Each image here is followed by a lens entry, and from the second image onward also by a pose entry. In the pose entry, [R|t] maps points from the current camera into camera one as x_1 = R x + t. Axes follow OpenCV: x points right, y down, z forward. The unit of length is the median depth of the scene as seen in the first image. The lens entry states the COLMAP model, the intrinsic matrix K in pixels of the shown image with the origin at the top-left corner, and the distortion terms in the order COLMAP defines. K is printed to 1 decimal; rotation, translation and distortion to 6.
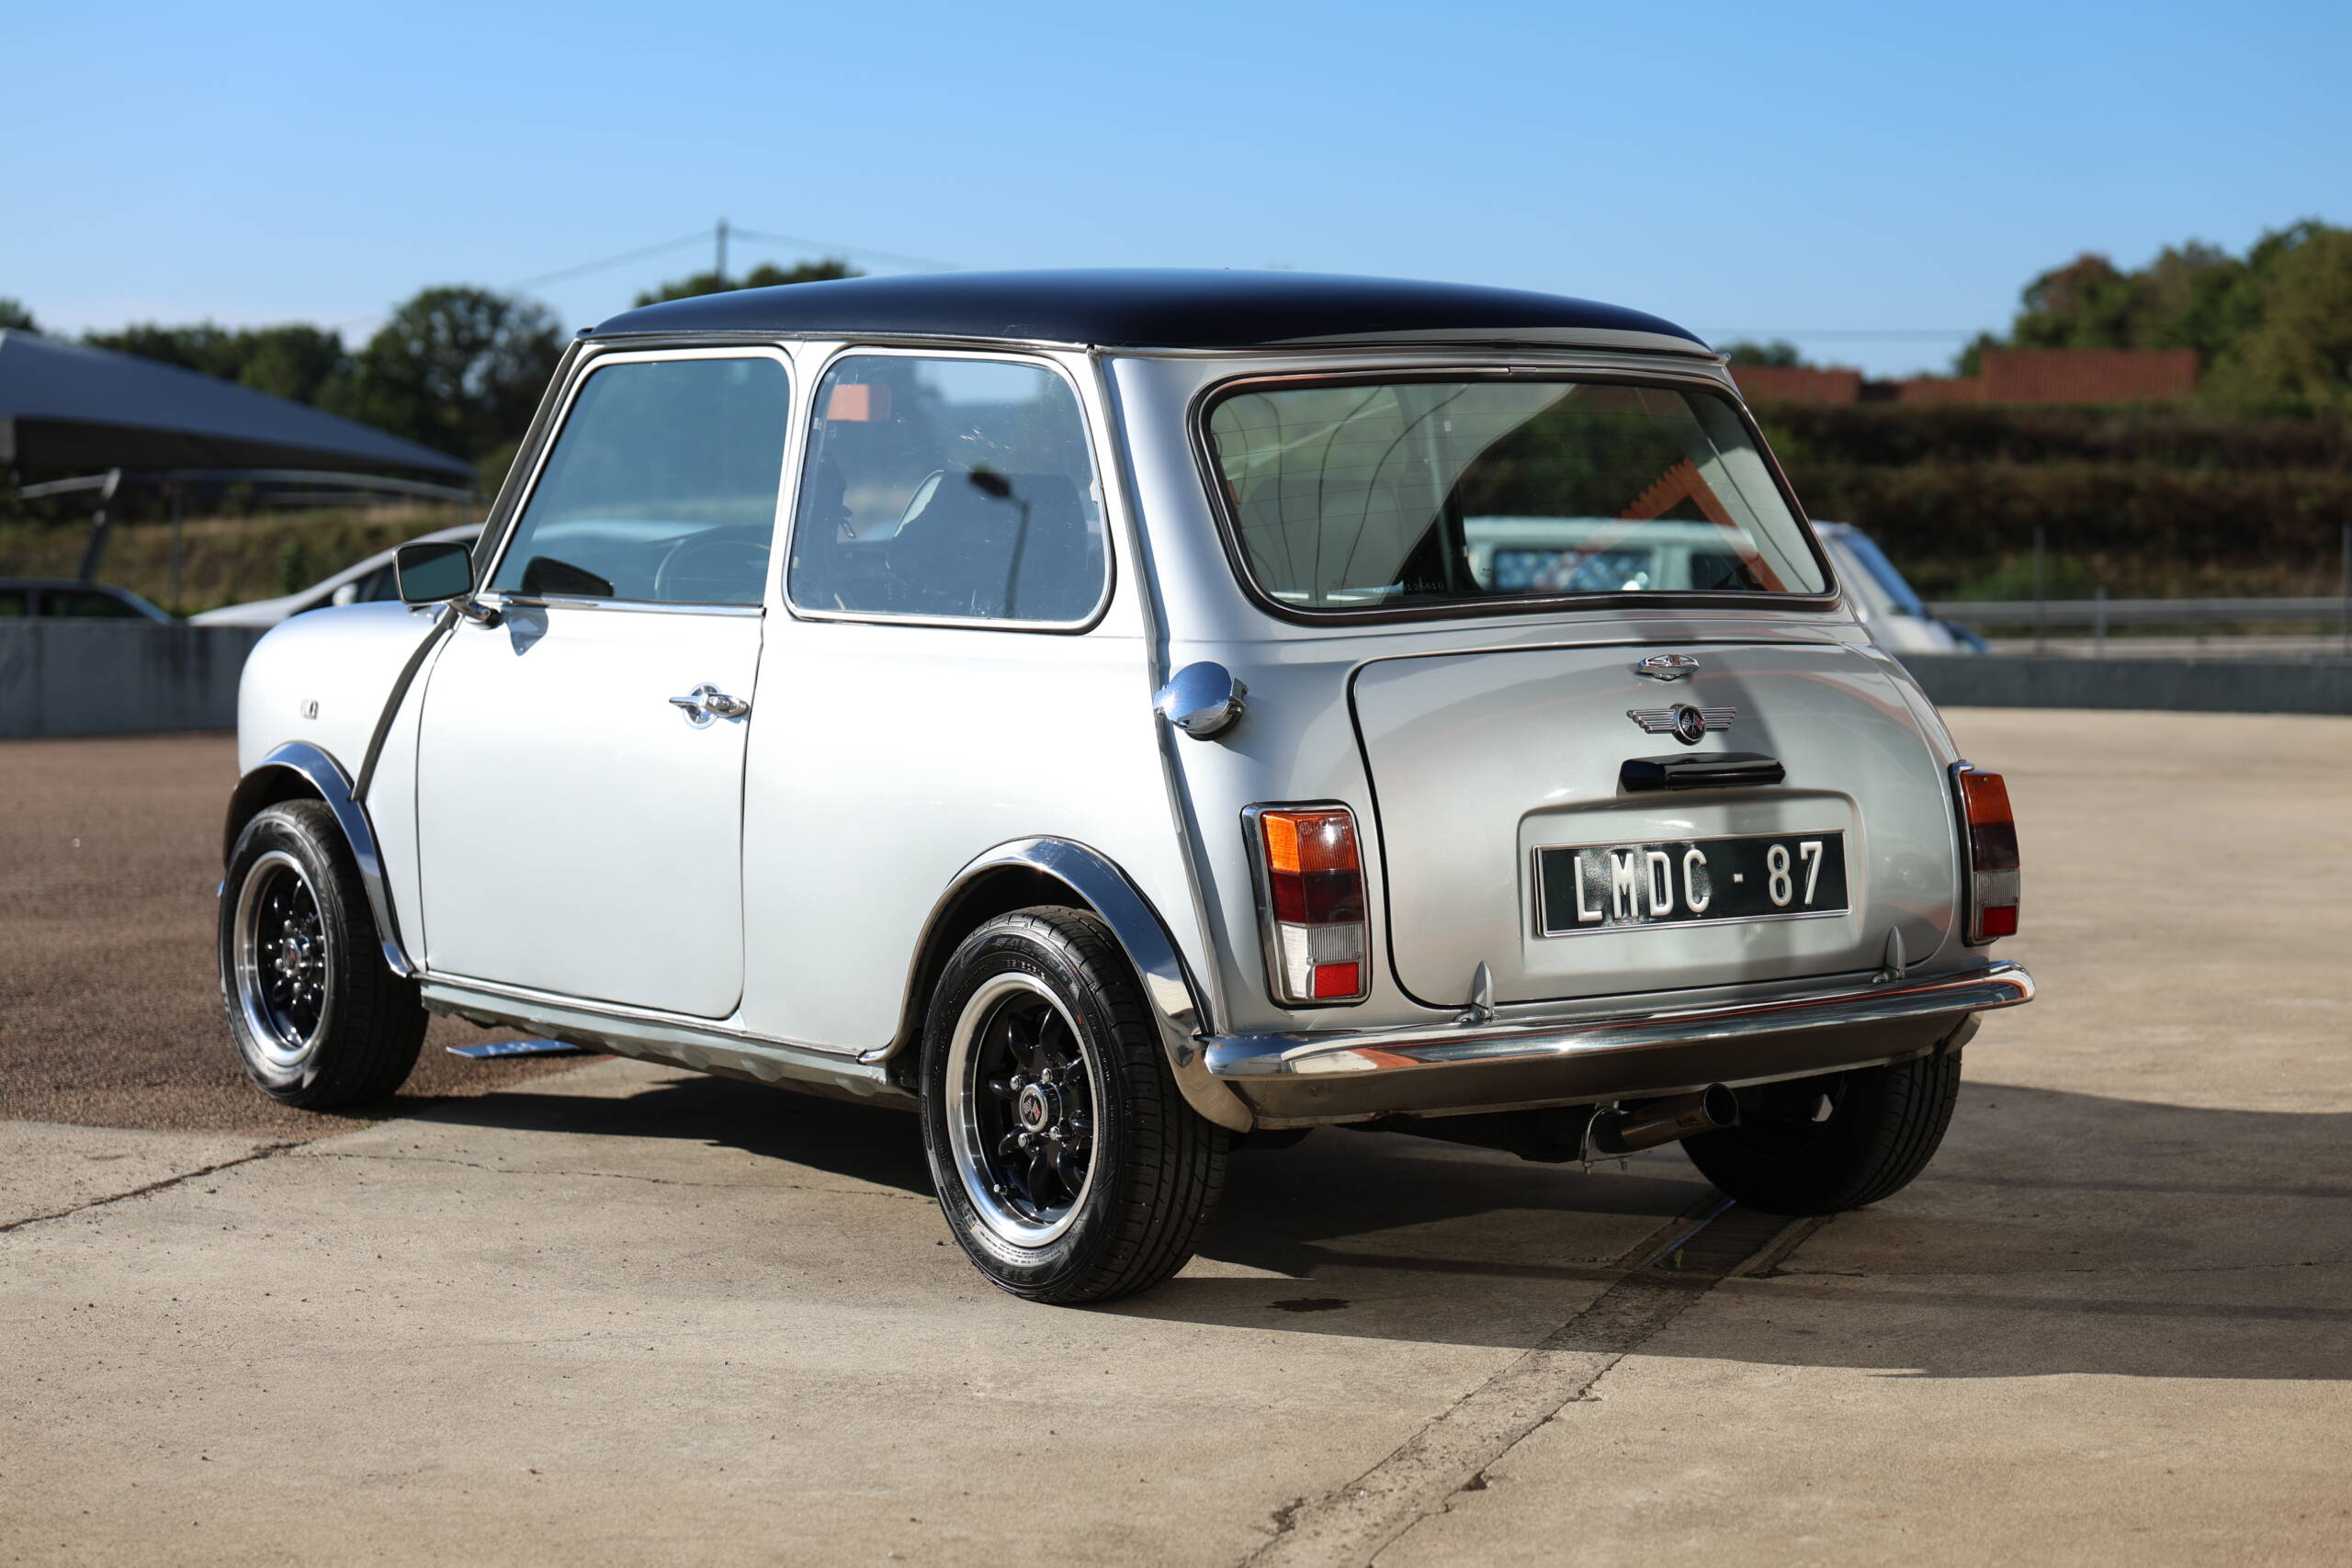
lens RADIAL K [[4775.4, 0, 1181.5], [0, 4775.4, 783.9], [0, 0, 1]] dist [-0.105214, 0.000000]
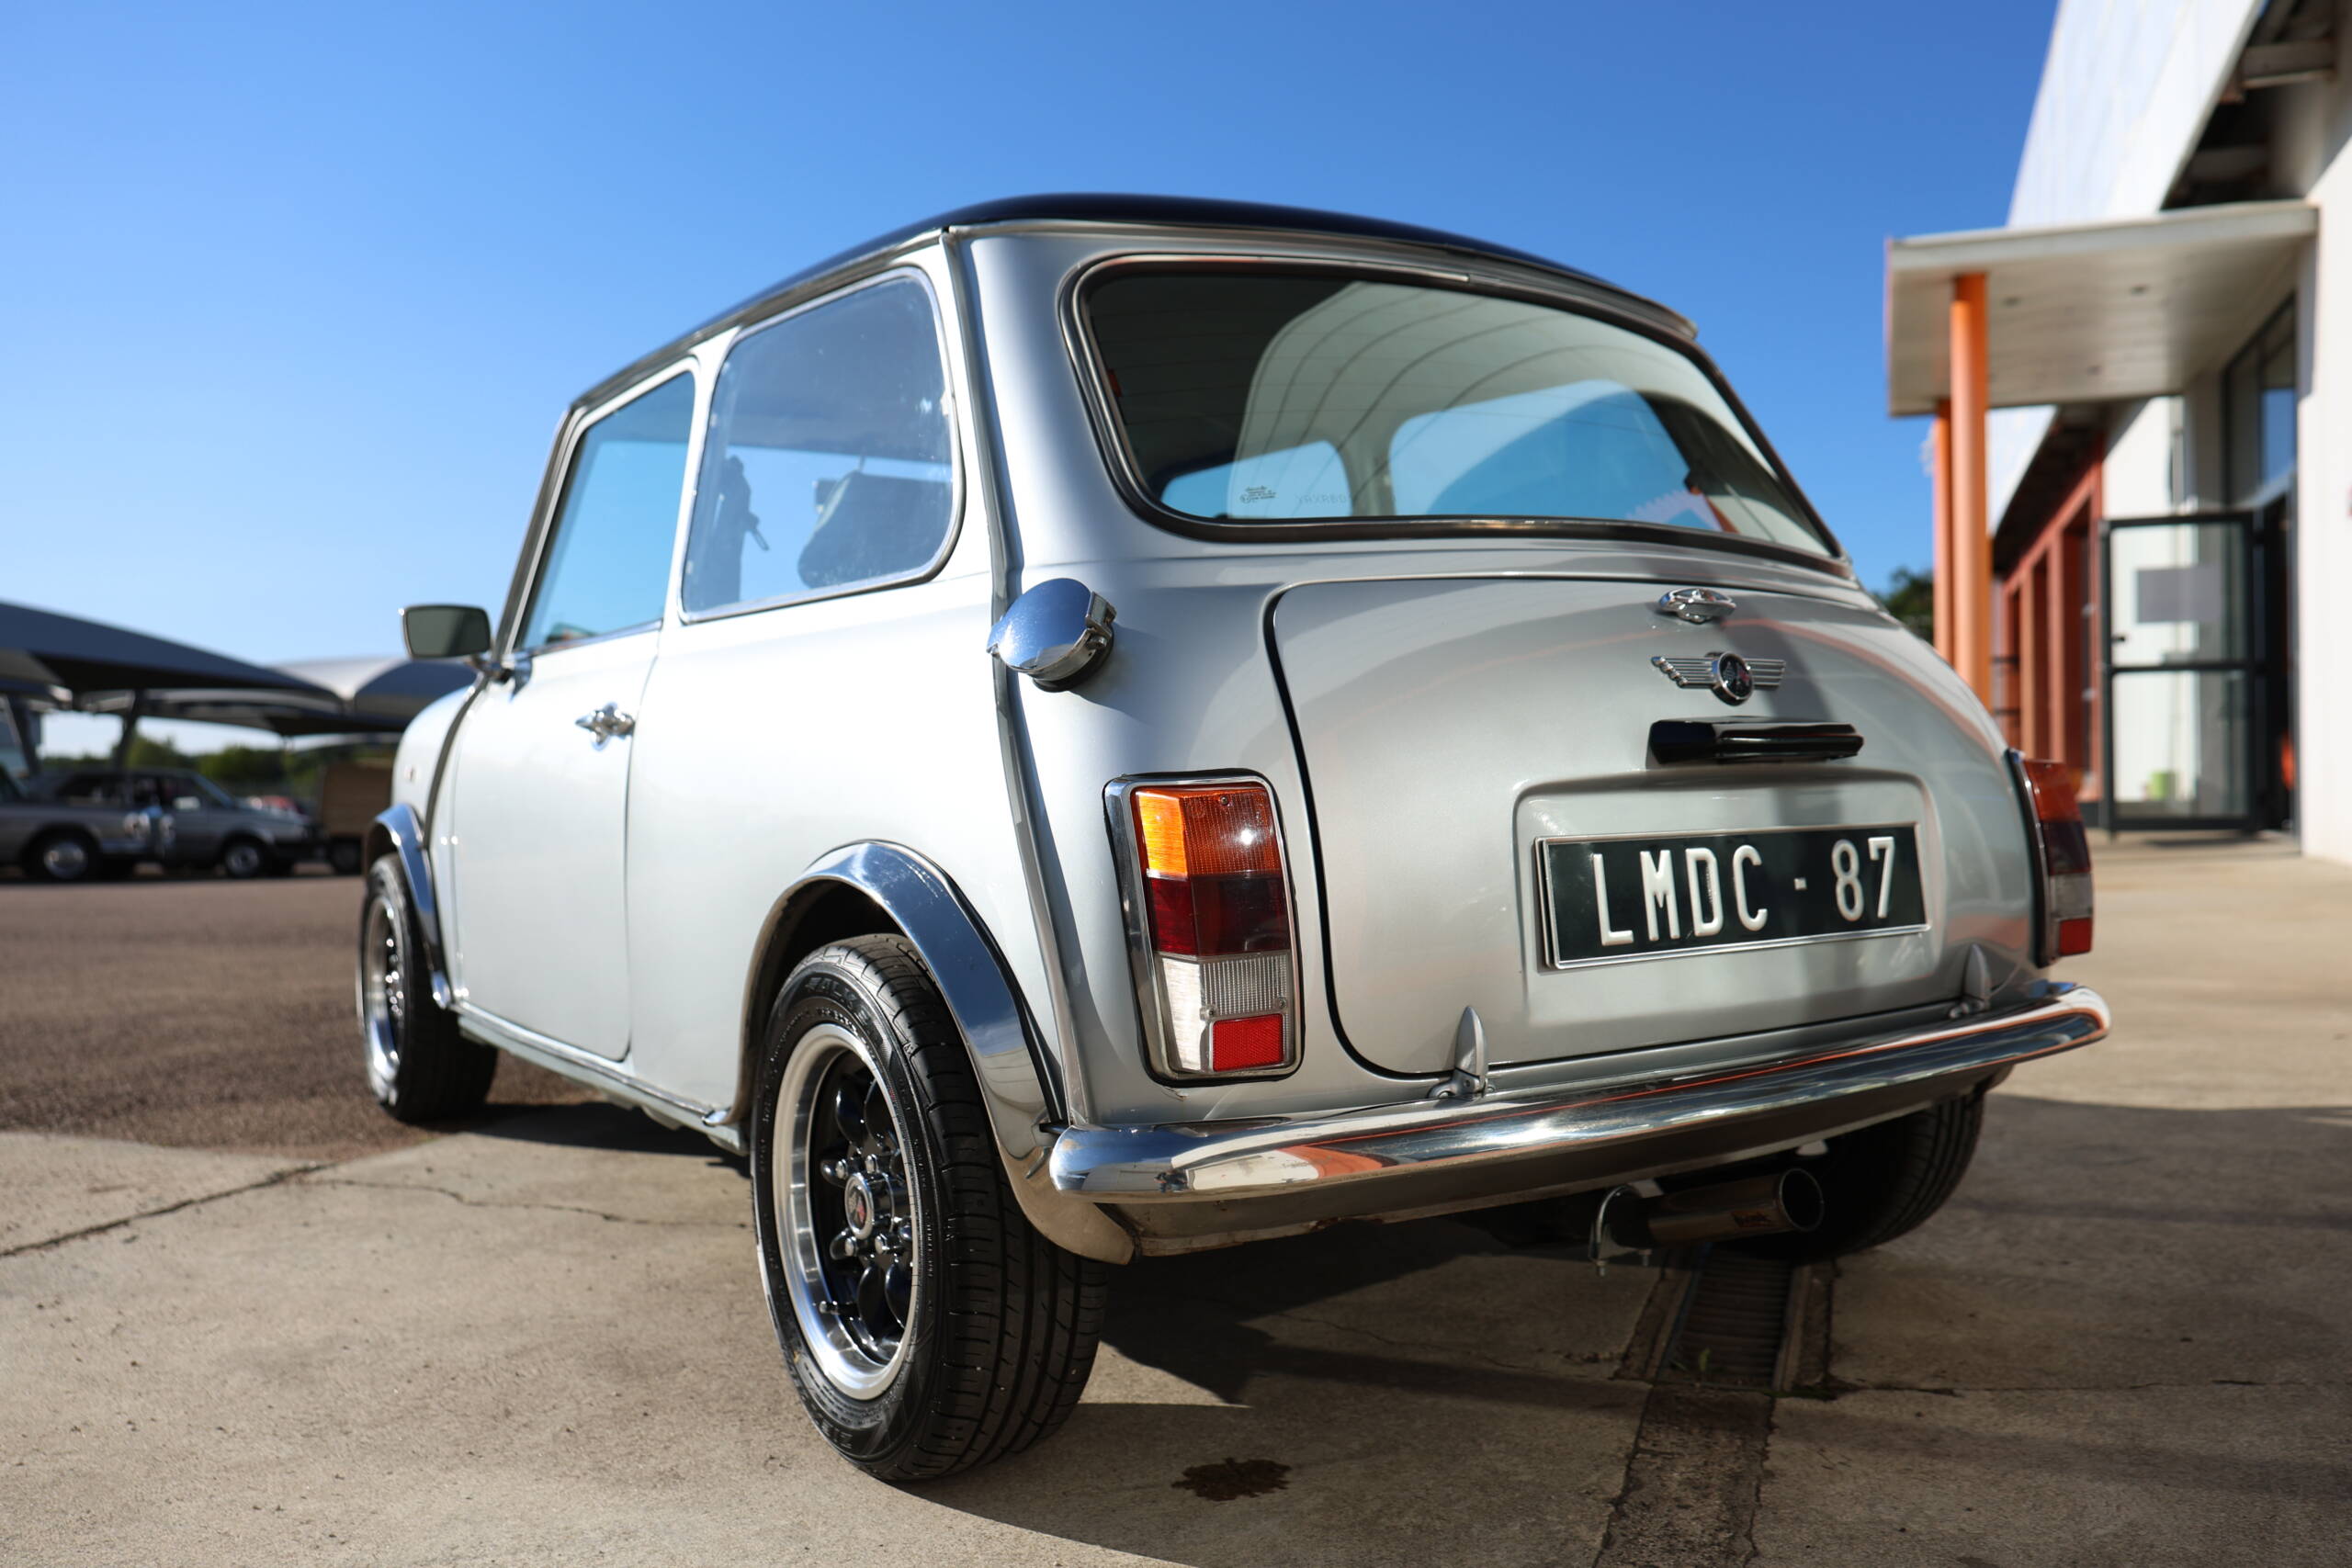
lens RADIAL K [[1837.2, 0, 1165.6], [0, 1837.2, 794.6], [0, 0, 1]] dist [-0.012030, 0.000333]
pose [[0.998167, -0.017780, -0.057852, 0.034372], [0.014868, 0.998620, -0.050375, 0.018826], [0.058668, 0.049422, 0.997053, 0.710000]]
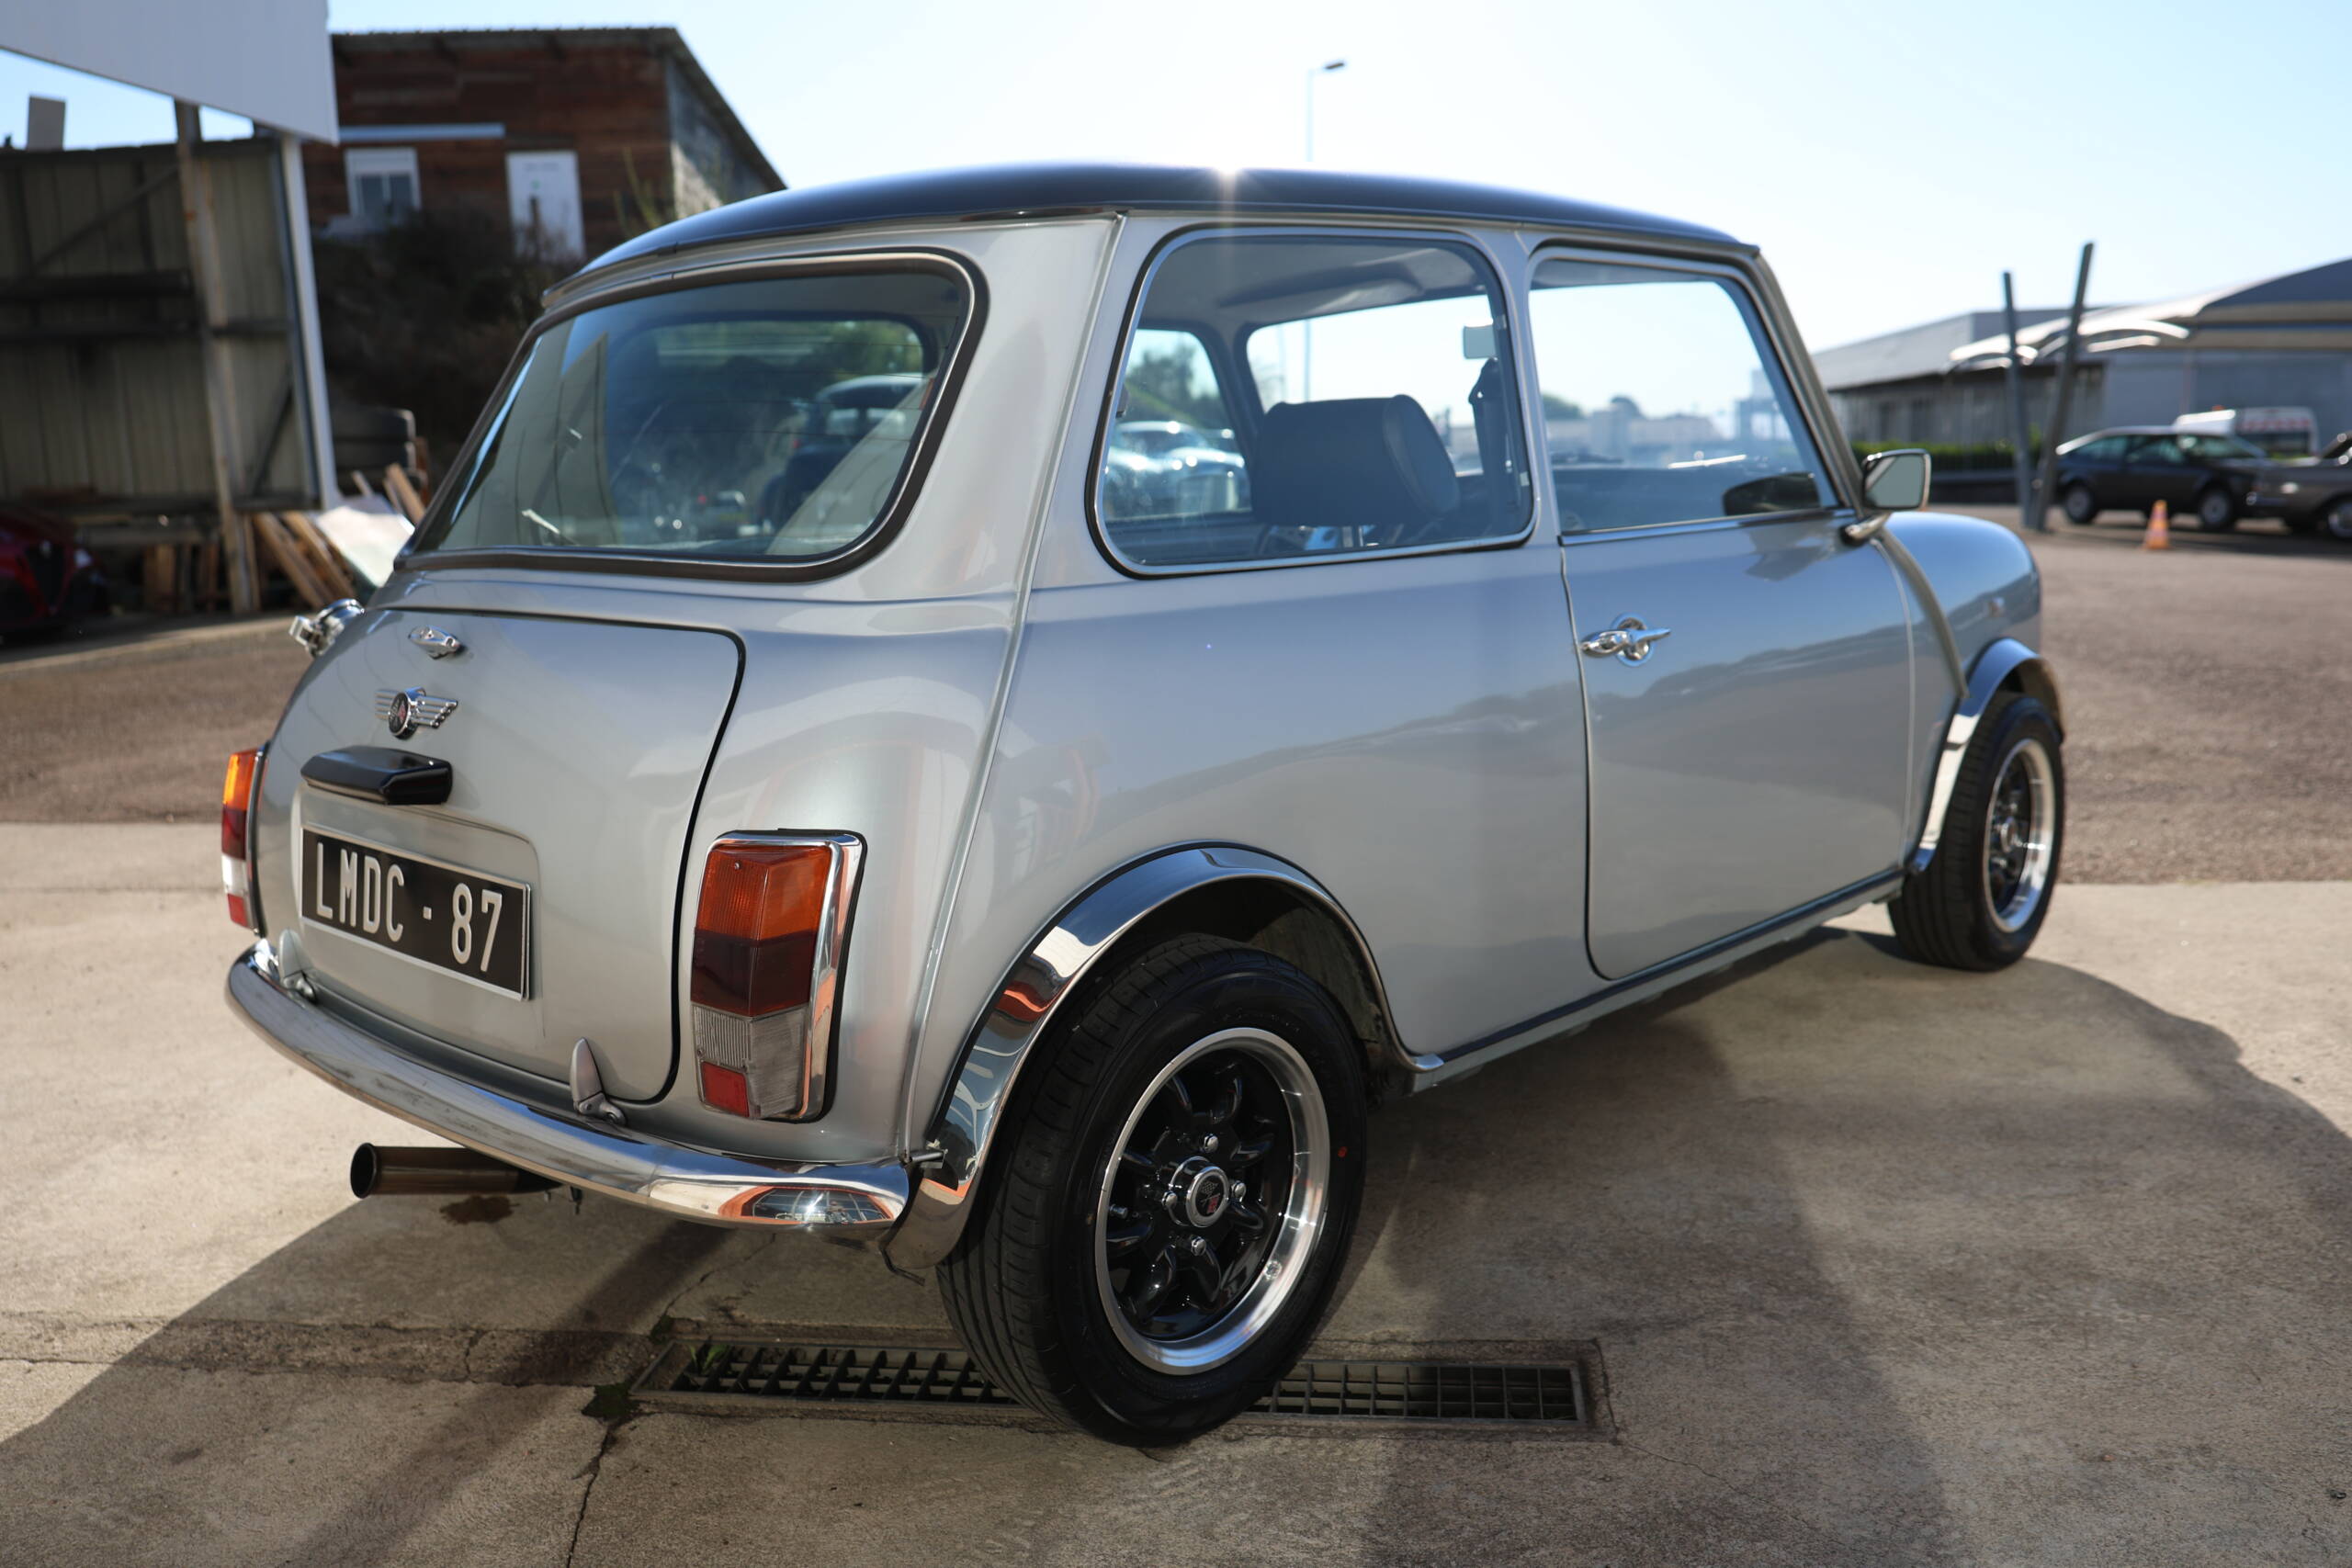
lens RADIAL K [[1837.2, 0, 1189.0], [0, 1837.2, 806.4], [0, 0, 1]] dist [-0.012030, 0.000333]
pose [[0.176276, 0.172914, -0.969034, 0.435975], [-0.034529, 0.984930, 0.169469, -0.054679], [0.983735, 0.003586, 0.179590, 1.076133]]
